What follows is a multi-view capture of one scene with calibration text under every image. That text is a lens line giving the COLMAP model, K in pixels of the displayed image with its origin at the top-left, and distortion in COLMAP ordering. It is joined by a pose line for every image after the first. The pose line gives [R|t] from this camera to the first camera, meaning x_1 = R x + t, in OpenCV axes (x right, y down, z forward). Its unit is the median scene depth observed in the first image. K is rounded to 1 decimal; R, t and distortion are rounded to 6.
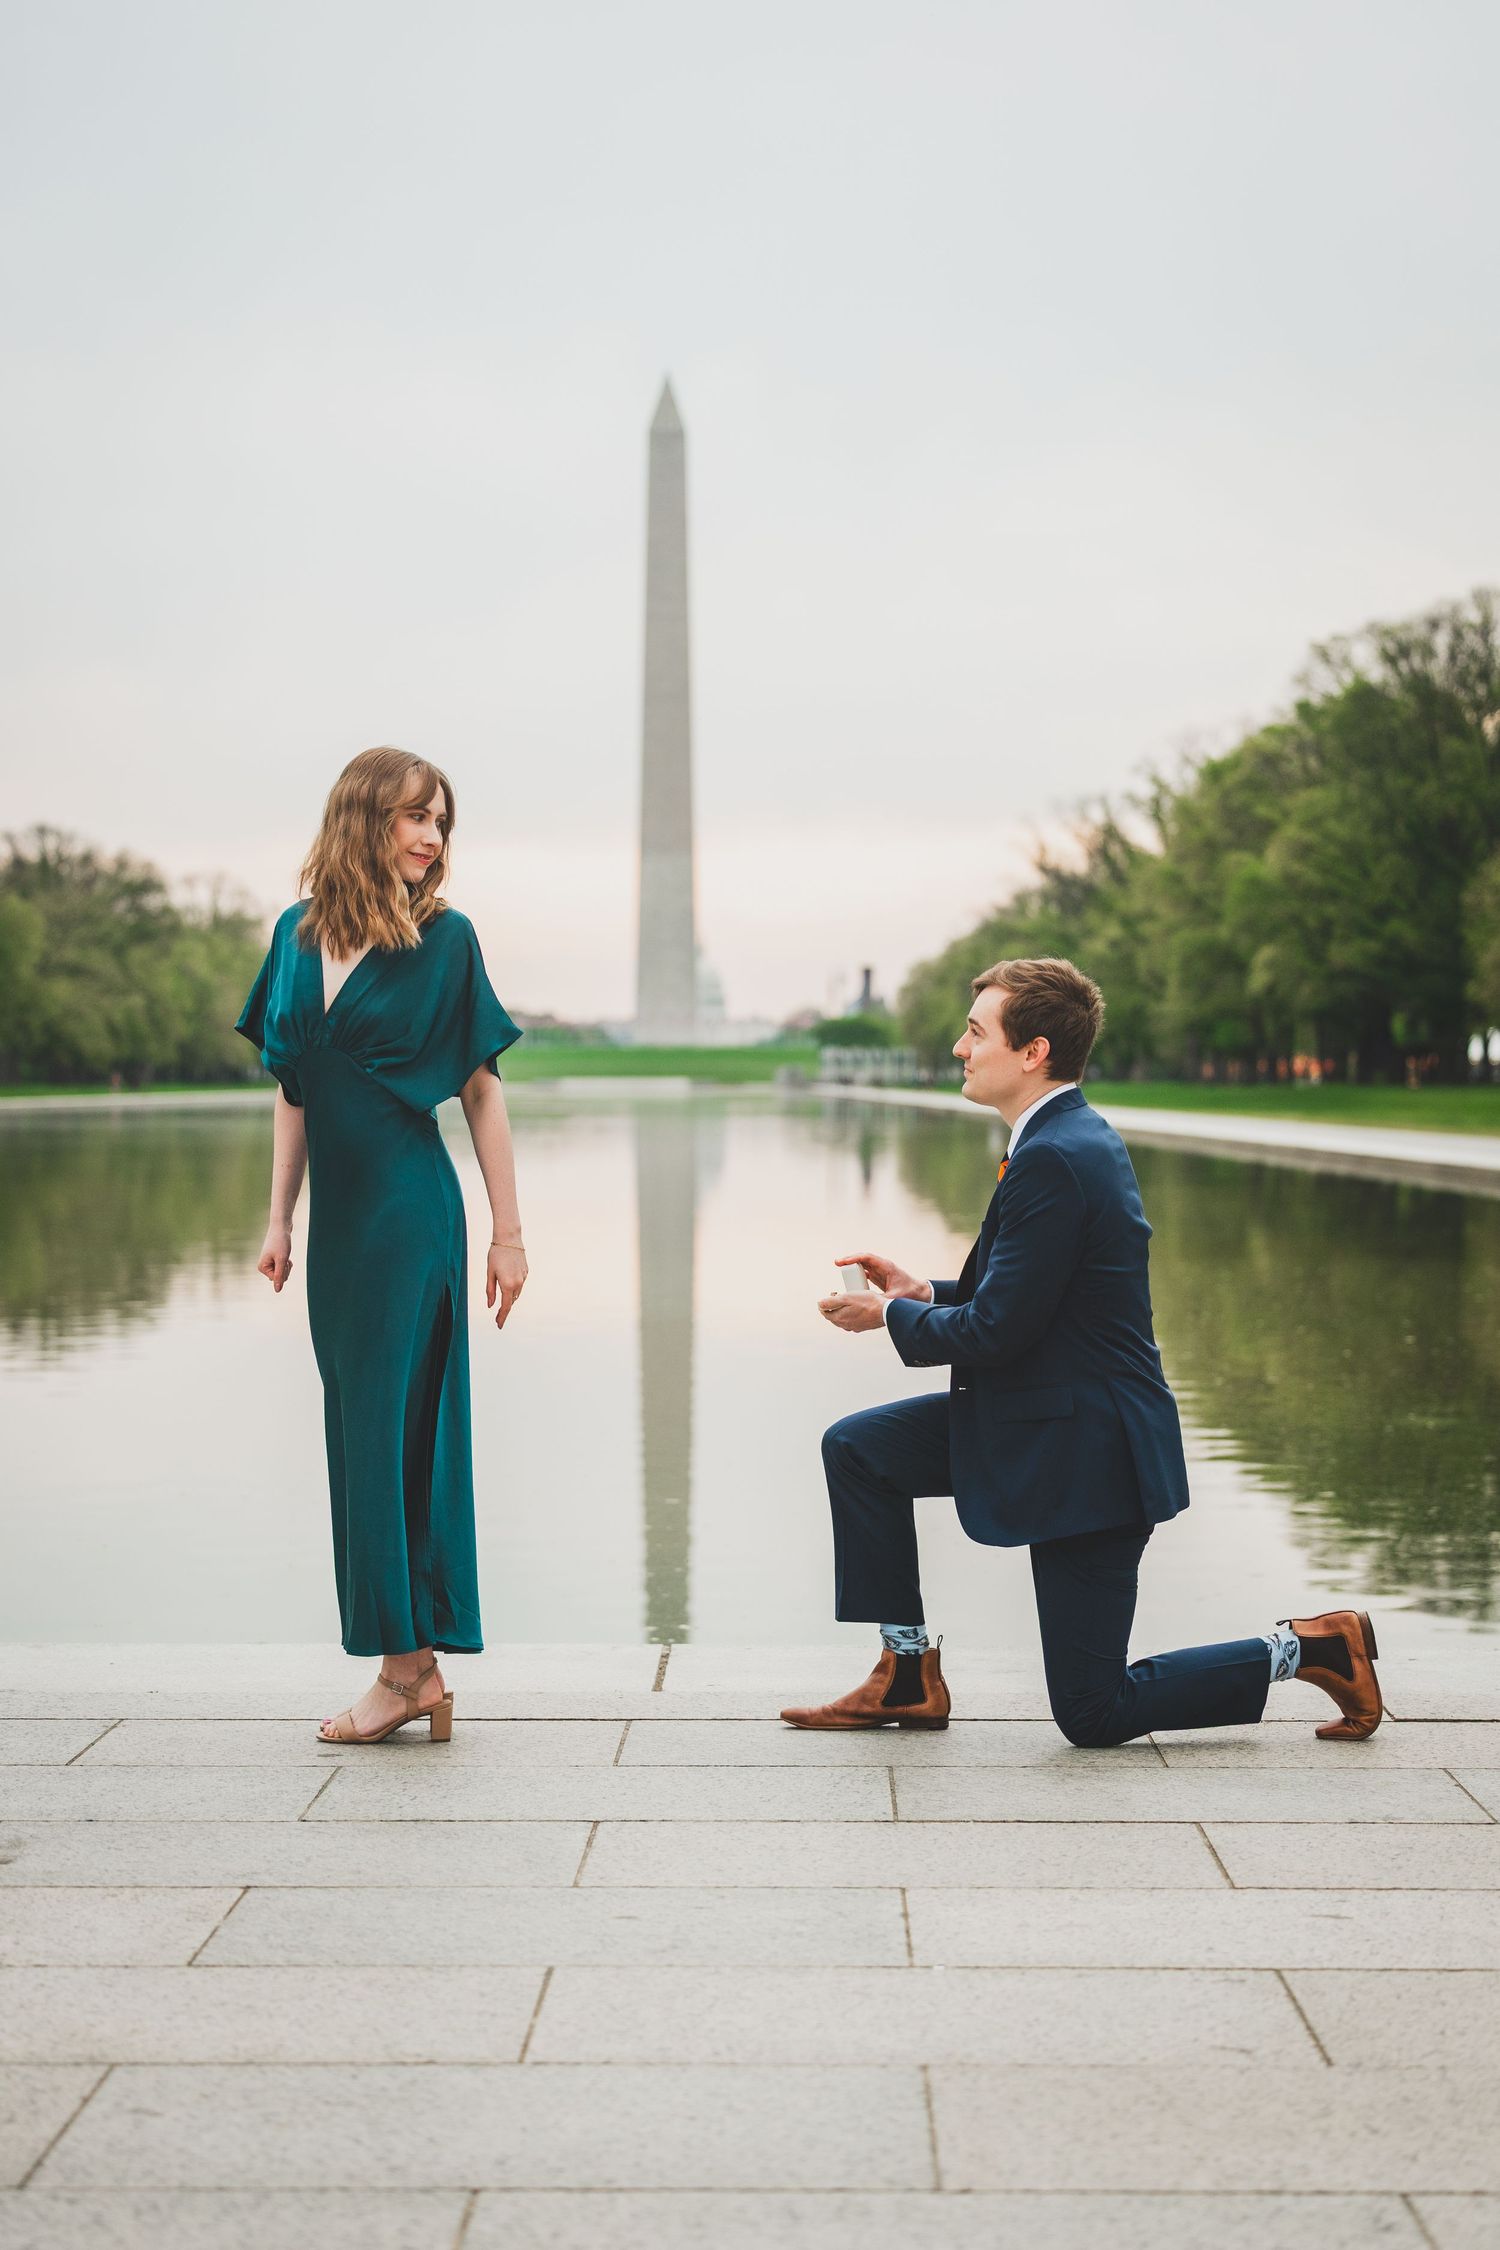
lens RADIAL K [[4903.0, 0, 684.1], [0, 4903.0, 1088.2], [0, 0, 1]] dist [0.216193, 0.000000]
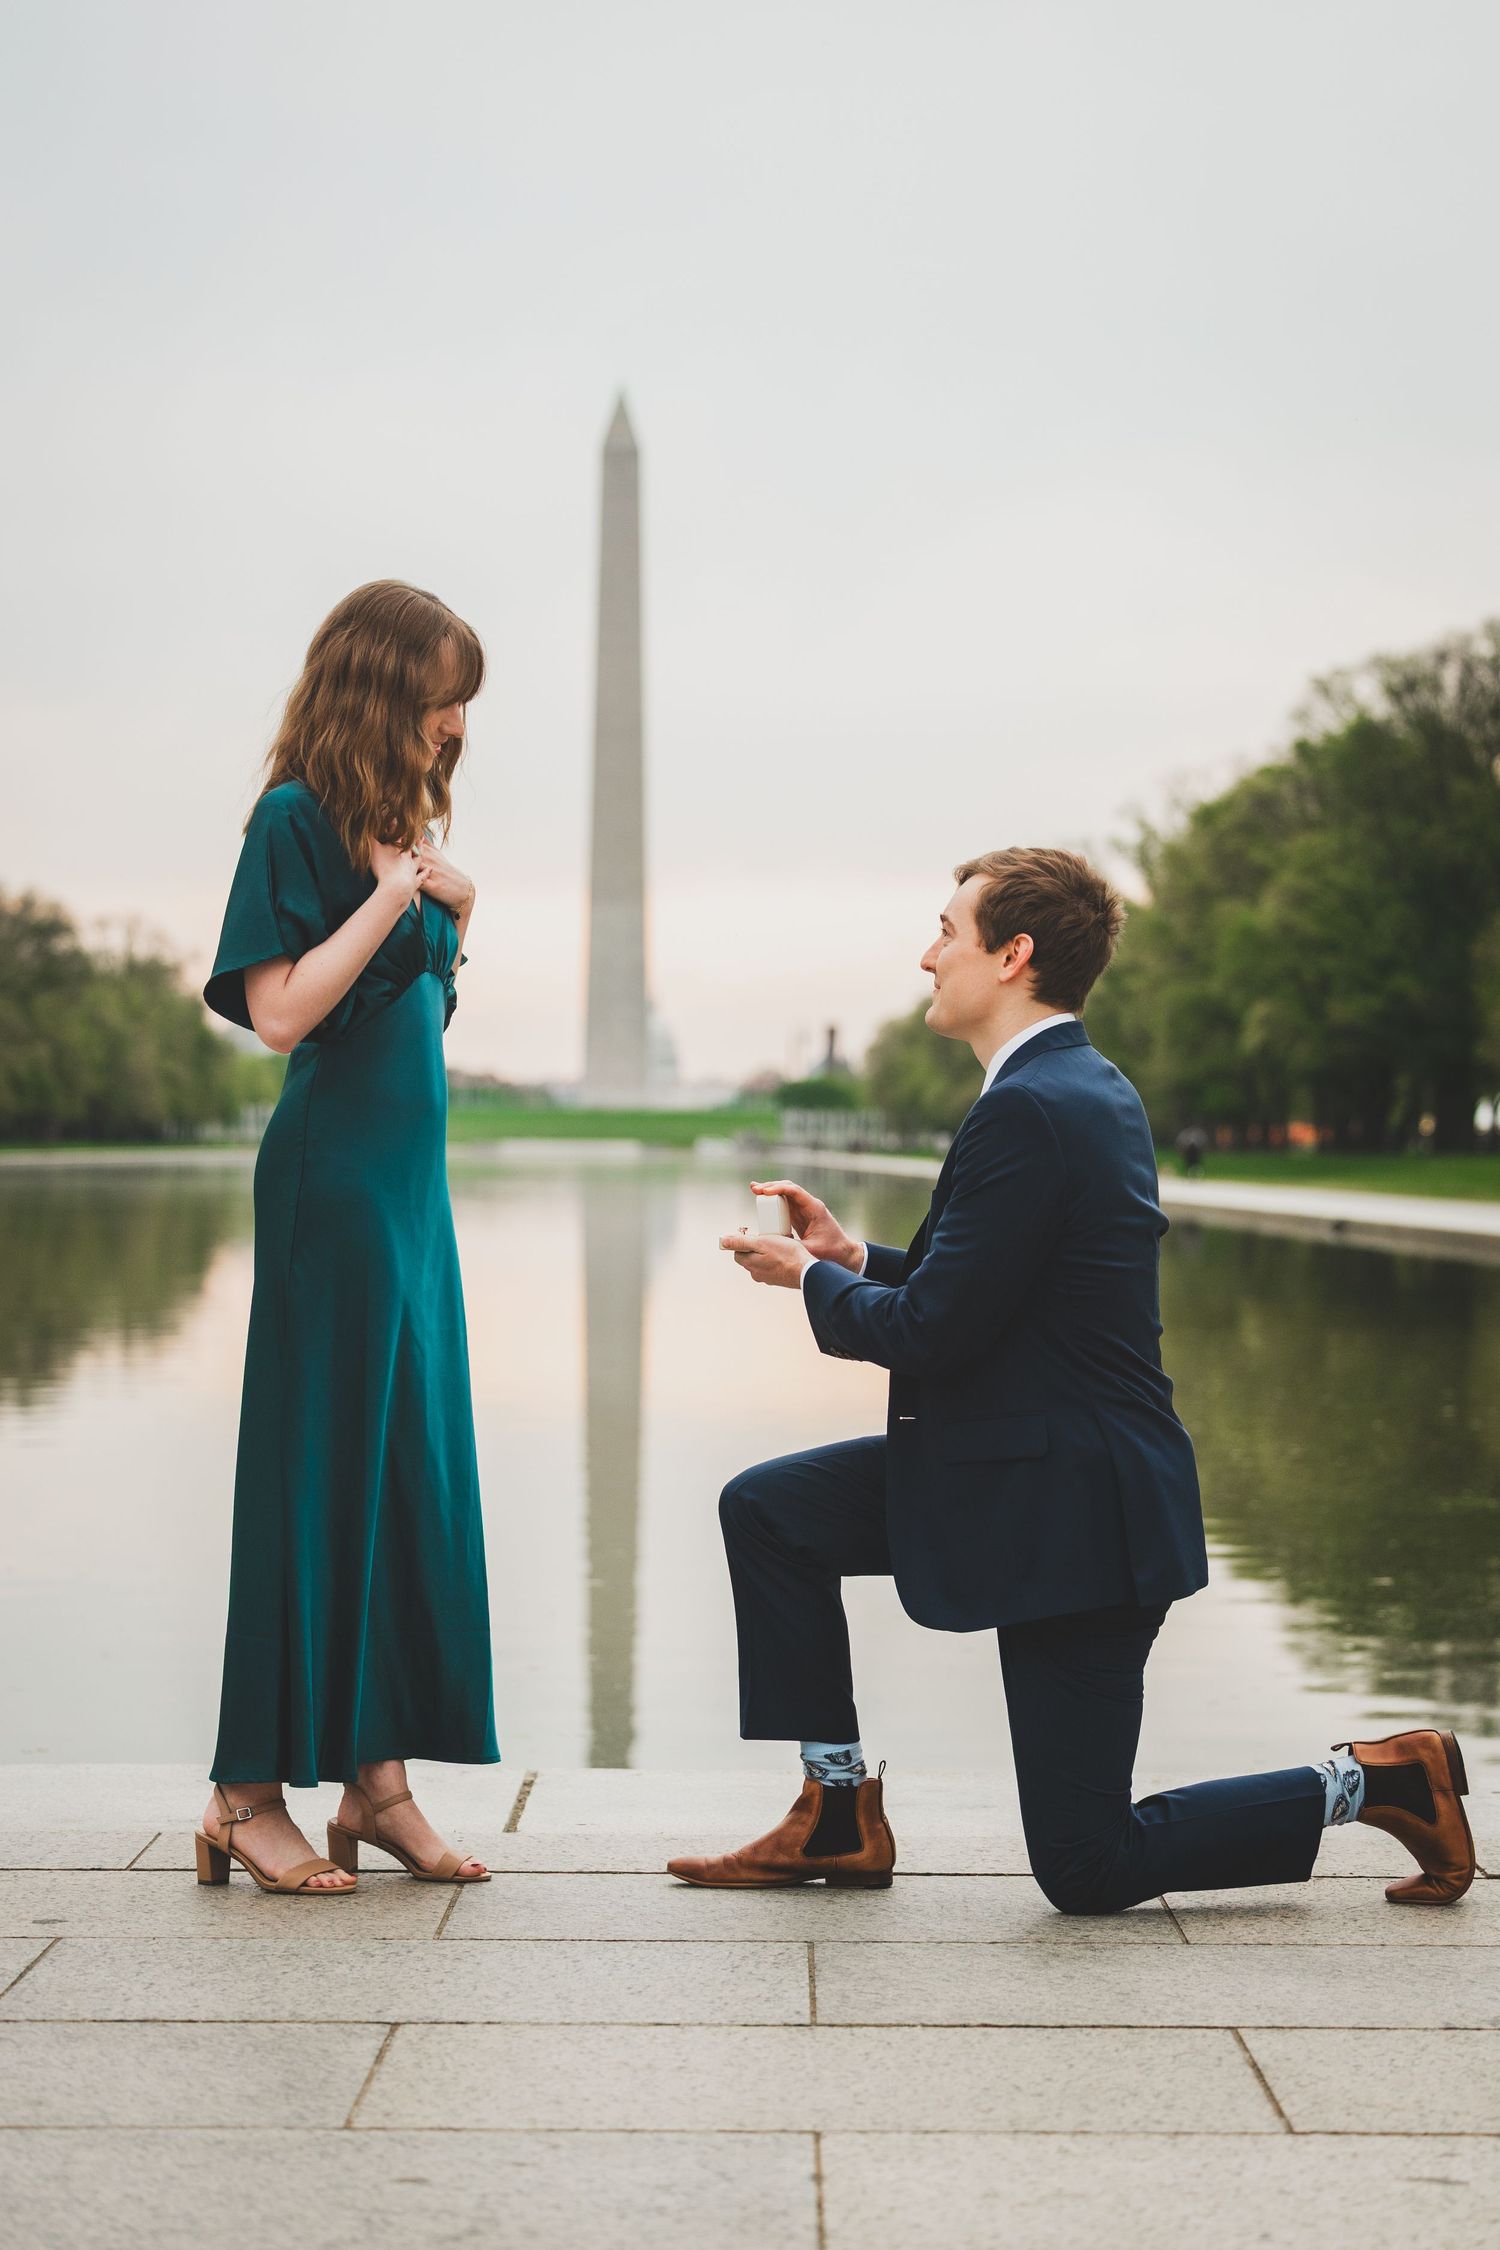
lens RADIAL K [[4903.0, 0, 732.2], [0, 4903.0, 1135.1], [0, 0, 1]] dist [0.216193, 0.000000]
pose [[0.999862, 0.007655, 0.014713, 0.017751], [-0.007497, 0.999913, -0.010808, 0.024882], [-0.014794, 0.010697, 0.999833, 0.255238]]
